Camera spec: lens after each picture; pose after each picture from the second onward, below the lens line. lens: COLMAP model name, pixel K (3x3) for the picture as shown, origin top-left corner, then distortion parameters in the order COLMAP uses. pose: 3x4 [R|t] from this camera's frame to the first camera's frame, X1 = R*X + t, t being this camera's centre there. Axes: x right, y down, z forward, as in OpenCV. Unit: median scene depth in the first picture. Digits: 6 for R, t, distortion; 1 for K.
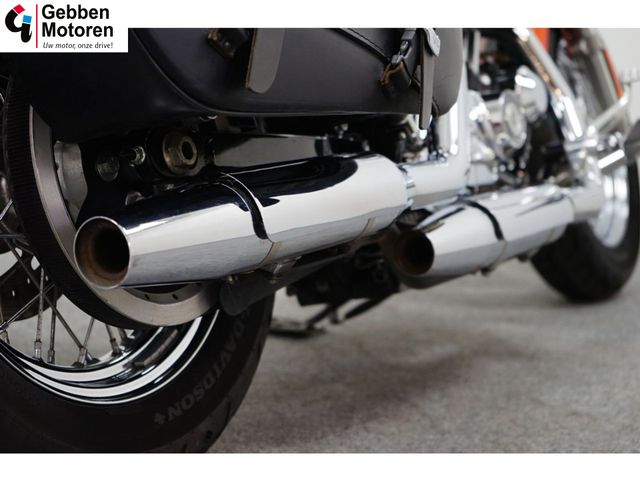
lens RADIAL K [[1209.5, 0, 319.0], [0, 1209.5, 239.3], [0, 0, 1]] dist [-0.066613, 0.000000]
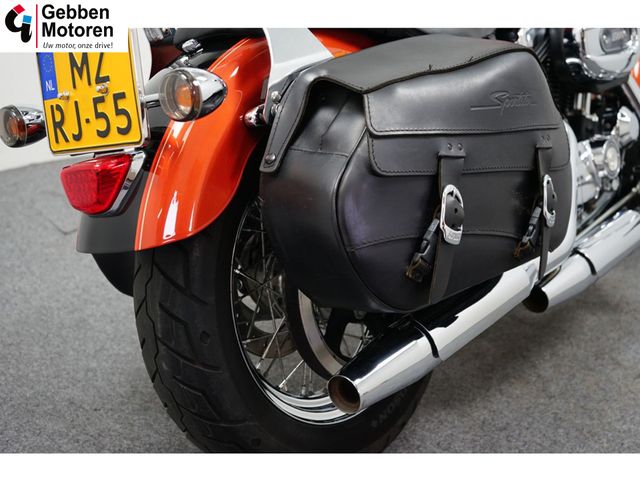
lens RADIAL K [[824.5, 0, 320.6], [0, 824.5, 240.0], [0, 0, 1]] dist [-0.003834, 0.000000]
pose [[0.982901, 0.024654, -0.182476, -0.001106], [0.011615, 0.980721, 0.195068, -0.247864], [0.183767, -0.193852, 0.963665, -0.057749]]
